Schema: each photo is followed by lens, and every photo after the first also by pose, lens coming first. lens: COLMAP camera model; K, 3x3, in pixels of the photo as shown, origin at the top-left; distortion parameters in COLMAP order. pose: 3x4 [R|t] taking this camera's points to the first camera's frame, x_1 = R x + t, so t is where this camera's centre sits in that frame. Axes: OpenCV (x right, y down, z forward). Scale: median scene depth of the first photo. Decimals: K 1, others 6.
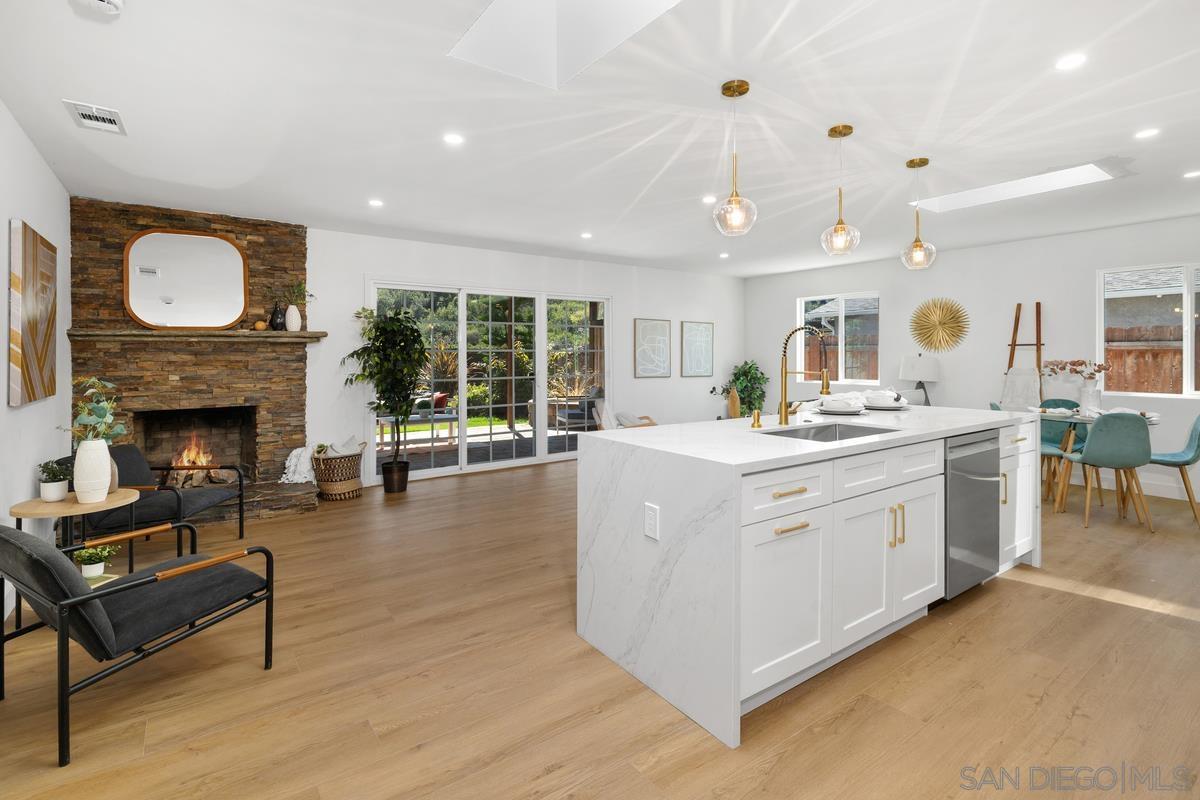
lens RADIAL K [[566.8, 0, 595.0], [0, 566.8, 359.6], [0, 0, 1]] dist [-0.001287, 0.000395]
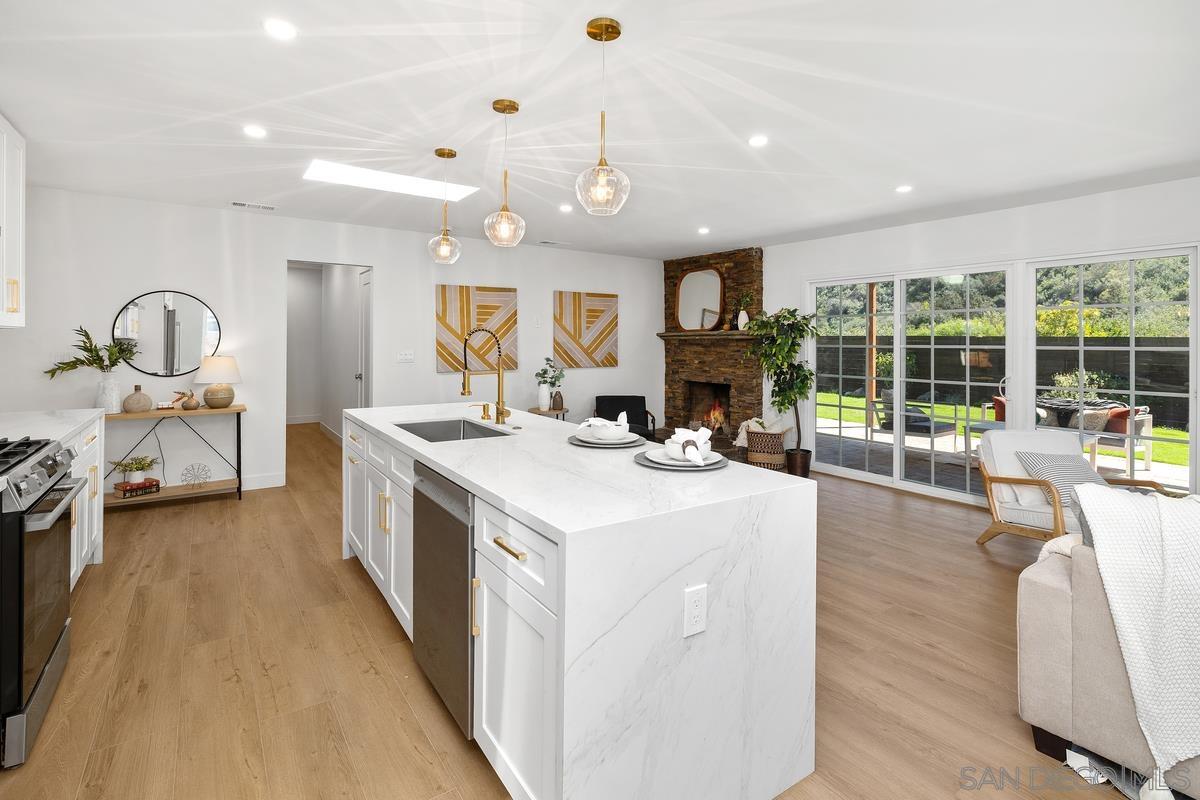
lens RADIAL K [[563.9, 0, 602.4], [0, 563.9, 337.9], [0, 0, 1]] dist [-0.015062, 0.000056]
pose [[-0.007600, -0.004973, -0.999959, 0.755732], [-0.018284, 0.999821, -0.004833, -0.019404], [0.999804, 0.018247, -0.007690, 0.668074]]
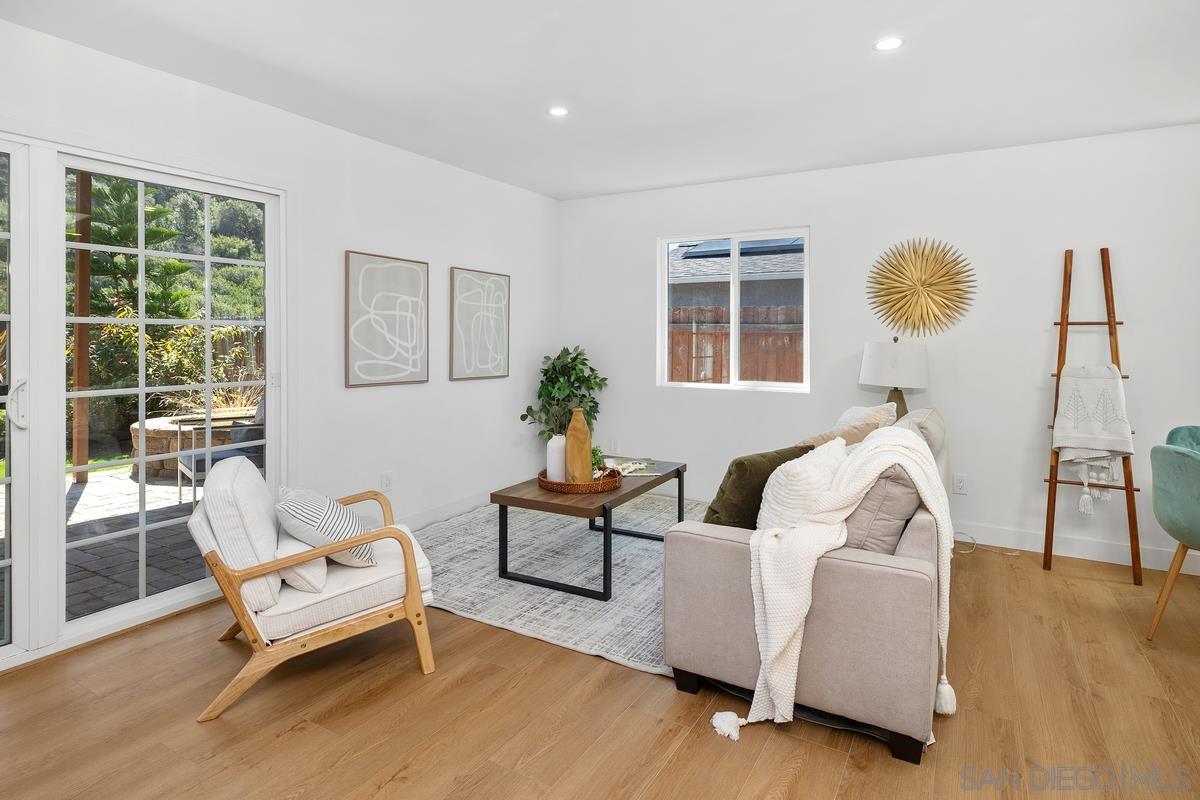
lens RADIAL K [[642.1, 0, 599.9], [0, 642.1, 344.3], [0, 0, 1]] dist [-0.002049, -0.000122]
pose [[0.914030, 0.004705, 0.405620, 0.070445], [-0.006202, 0.999978, 0.002374, -0.004559], [-0.405600, -0.004686, 0.914039, 0.684625]]
